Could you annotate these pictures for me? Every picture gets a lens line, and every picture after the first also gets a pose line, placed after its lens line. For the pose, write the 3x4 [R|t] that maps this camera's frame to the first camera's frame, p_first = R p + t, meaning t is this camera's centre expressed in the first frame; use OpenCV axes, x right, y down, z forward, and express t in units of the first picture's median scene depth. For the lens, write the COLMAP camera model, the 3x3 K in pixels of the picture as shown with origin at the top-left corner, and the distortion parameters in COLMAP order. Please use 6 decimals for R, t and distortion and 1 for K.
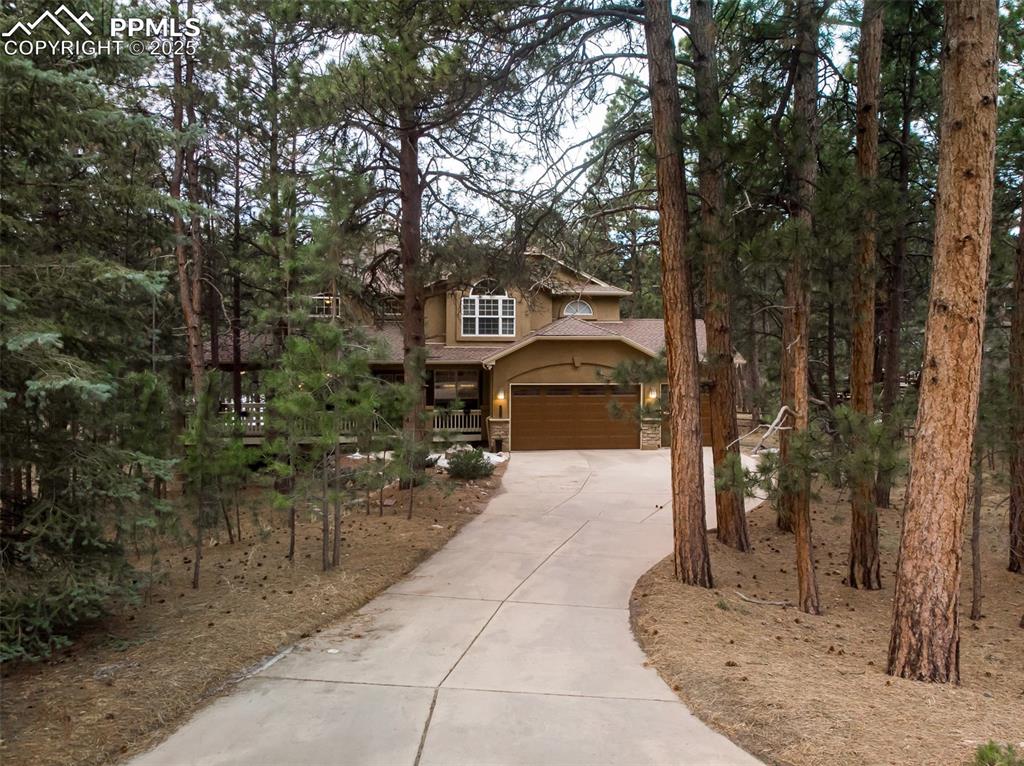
lens RADIAL K [[712.4, 0, 516.5], [0, 712.4, 381.4], [0, 0, 1]] dist [-0.002483, -0.000073]
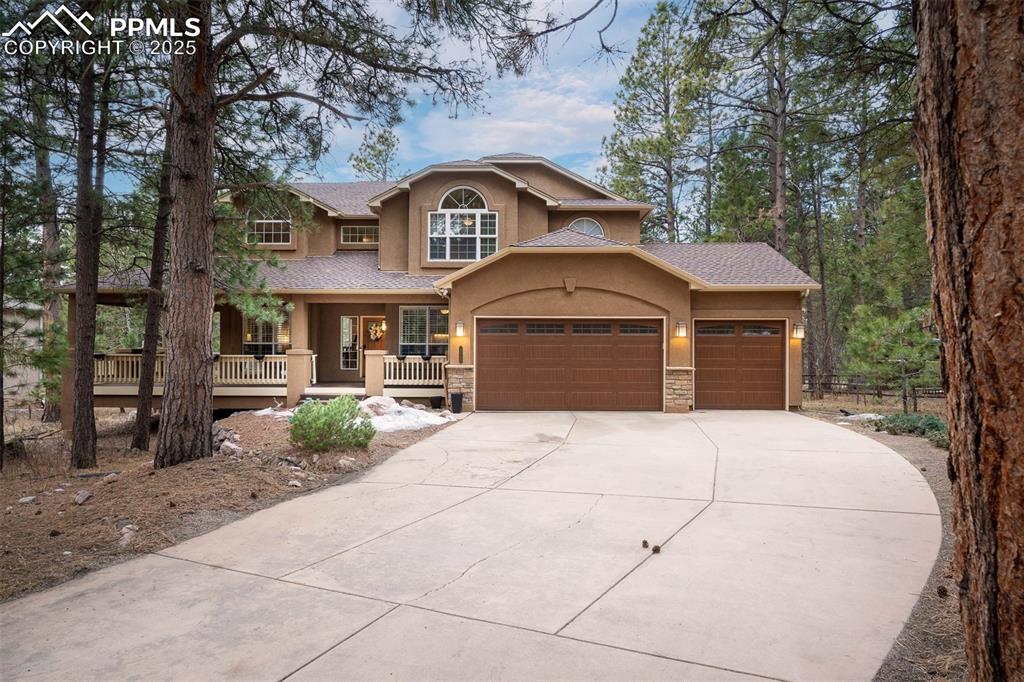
lens RADIAL K [[579.3, 0, 507.5], [0, 579.3, 339.2], [0, 0, 1]] dist [0.004063, 0.000109]
pose [[0.990105, 0.000927, -0.140328, 0.102583], [-0.007167, 0.999007, -0.043971, 0.050339], [0.140148, 0.044541, 0.989128, 0.418743]]
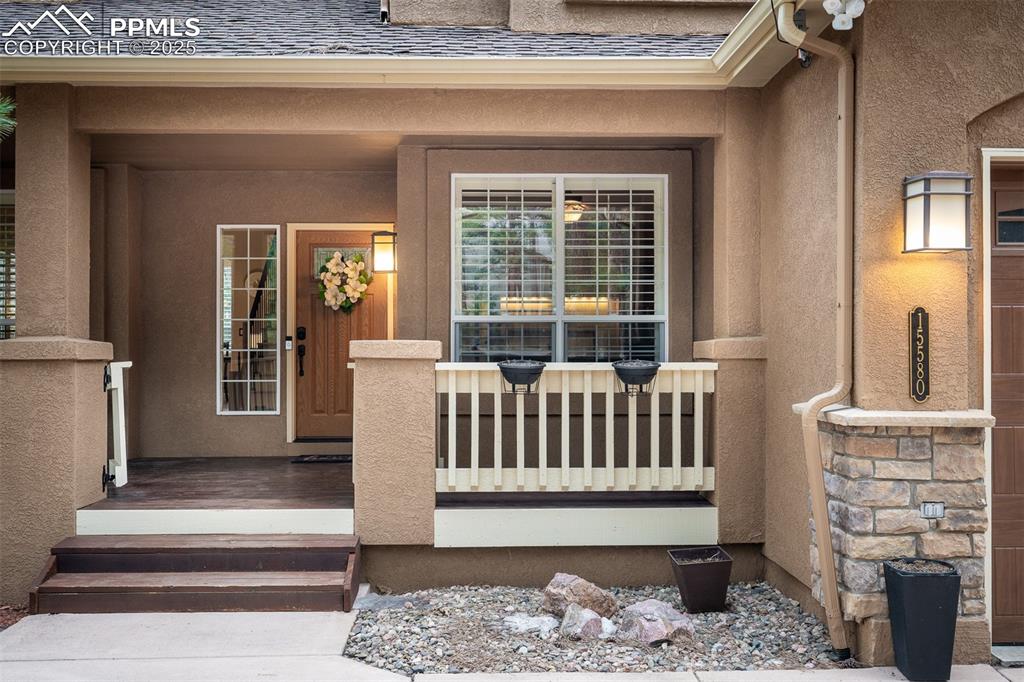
lens RADIAL K [[947.3, 0, 508.6], [0, 947.3, 337.9], [0, 0, 1]] dist [-0.006521, 0.000000]
pose [[0.997524, -0.003194, -0.070256, -0.084887], [-0.000052, 0.998935, -0.046150, 0.045947], [0.070328, 0.046040, 0.996461, 0.793538]]
